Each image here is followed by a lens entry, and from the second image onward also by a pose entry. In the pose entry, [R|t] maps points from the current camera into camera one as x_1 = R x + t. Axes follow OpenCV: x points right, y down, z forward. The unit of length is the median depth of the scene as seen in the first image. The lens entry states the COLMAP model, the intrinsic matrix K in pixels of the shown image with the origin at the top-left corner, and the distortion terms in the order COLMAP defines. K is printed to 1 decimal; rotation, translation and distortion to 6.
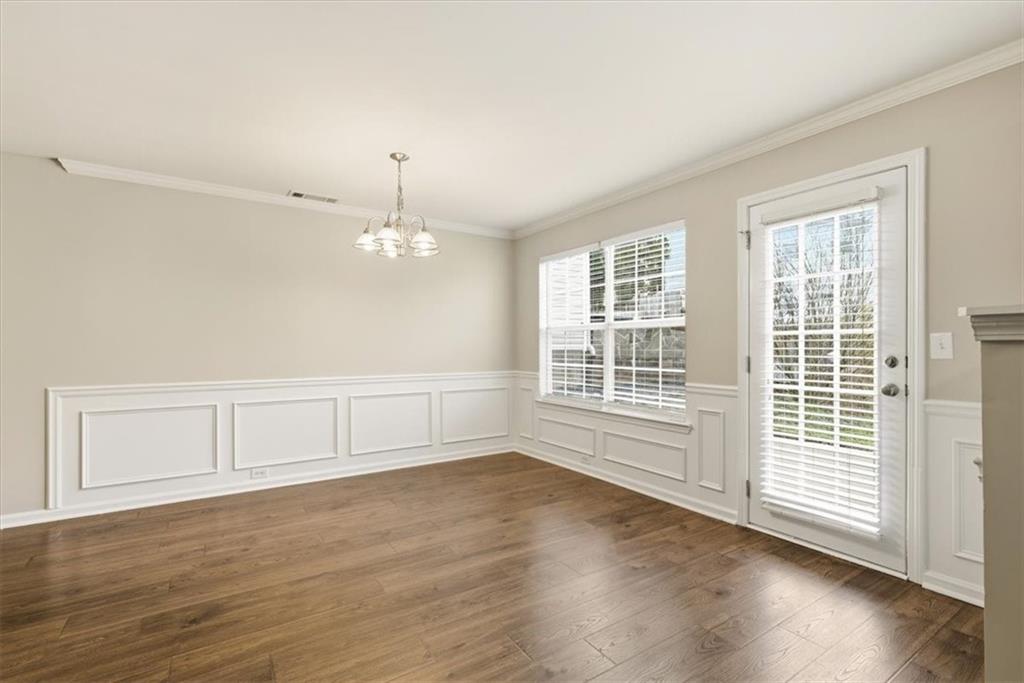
lens RADIAL K [[464.8, 0, 508.5], [0, 464.8, 347.2], [0, 0, 1]] dist [-0.001534, -0.000175]
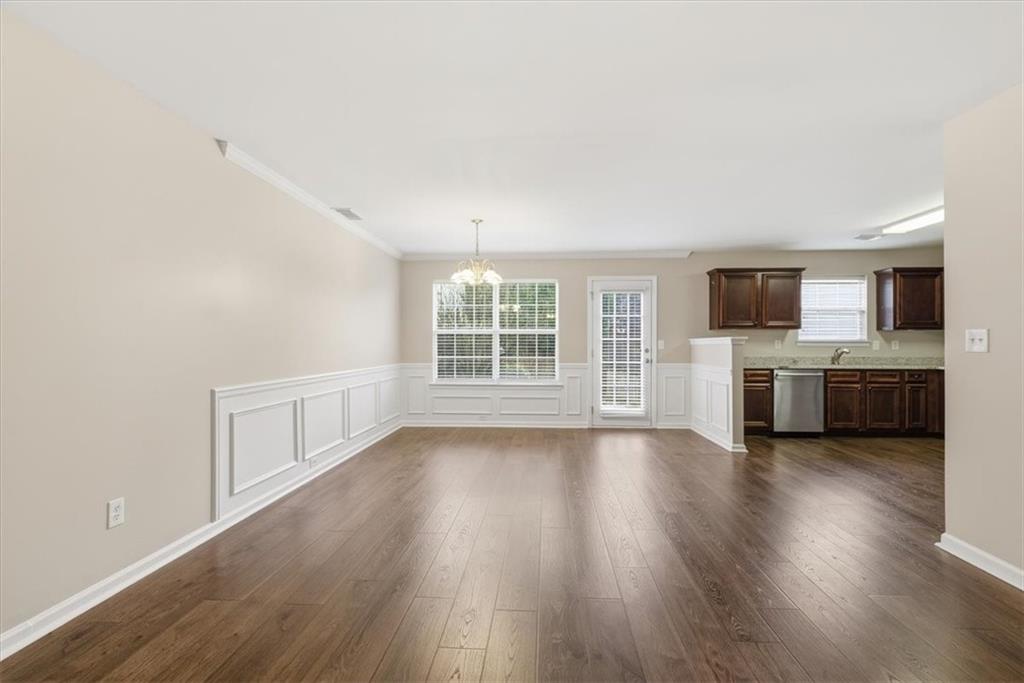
lens RADIAL K [[485.0, 0, 507.2], [0, 485.0, 341.3], [0, 0, 1]] dist [-0.000994, 0.000013]
pose [[0.598586, 0.006966, 0.801029, -1.471490], [-0.001794, 0.999971, -0.007355, -0.000468], [-0.801057, 0.002965, 0.598581, -0.040520]]
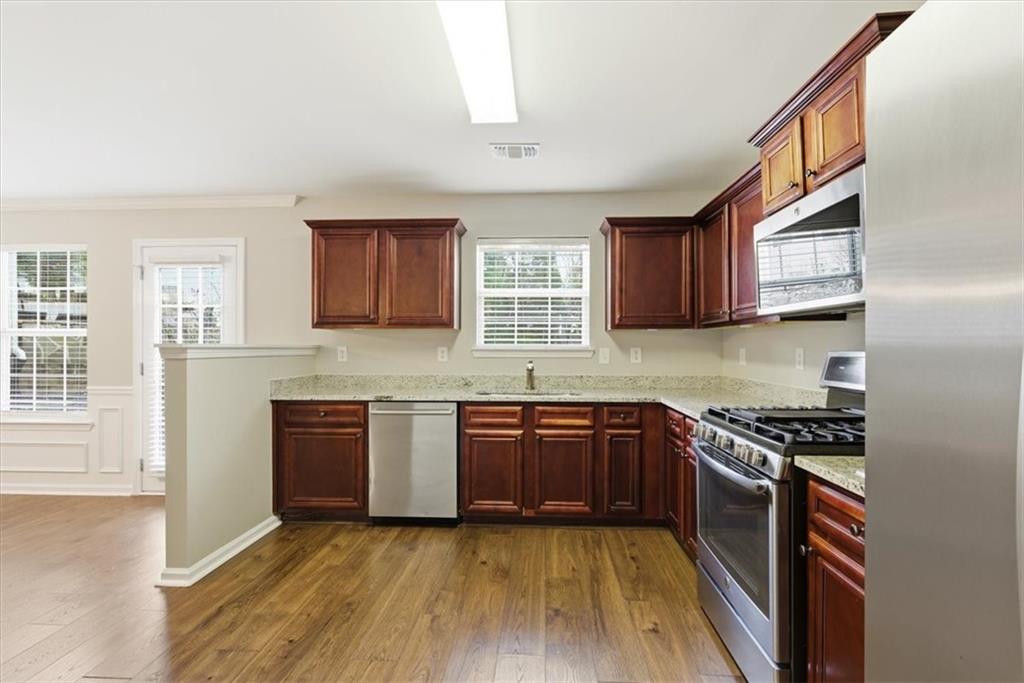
lens RADIAL K [[464.8, 0, 508.5], [0, 464.8, 347.2], [0, 0, 1]] dist [-0.001534, -0.000175]
pose [[0.582034, 0.001274, 0.813163, 0.057643], [-0.001034, 0.999999, -0.000826, -0.022053], [-0.813164, -0.000360, 0.582035, -0.551917]]
